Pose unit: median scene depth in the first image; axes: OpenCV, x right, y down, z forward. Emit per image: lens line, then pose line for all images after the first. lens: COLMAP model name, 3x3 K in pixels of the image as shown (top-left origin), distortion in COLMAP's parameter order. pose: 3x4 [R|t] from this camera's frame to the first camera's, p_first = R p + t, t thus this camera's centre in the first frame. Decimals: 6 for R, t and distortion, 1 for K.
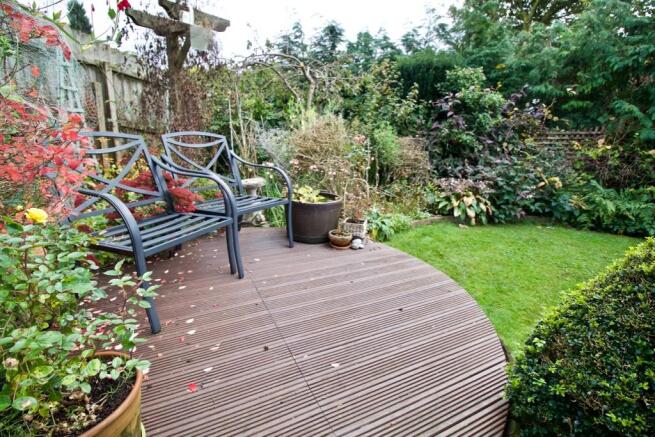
lens RADIAL K [[306.2, 0, 327.5], [0, 306.2, 218.5], [0, 0, 1]] dist [-0.002641, -0.001197]
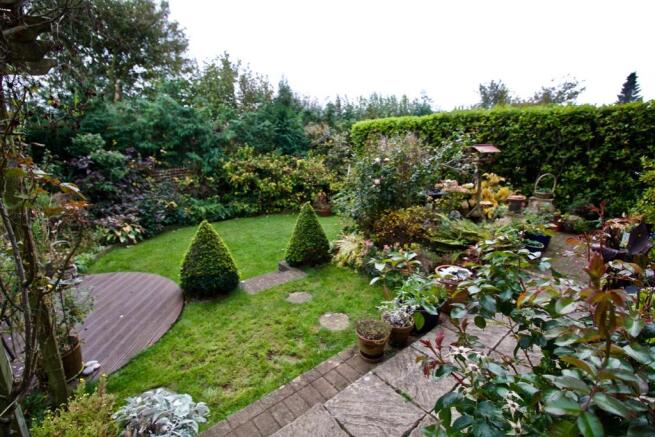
lens RADIAL K [[306.2, 0, 327.5], [0, 306.2, 218.5], [0, 0, 1]] dist [-0.002641, -0.001197]
pose [[0.437687, -0.261130, 0.860373, -0.363700], [0.258493, 0.953045, 0.157757, -0.085656], [-0.861169, 0.153352, 0.484636, -0.550770]]
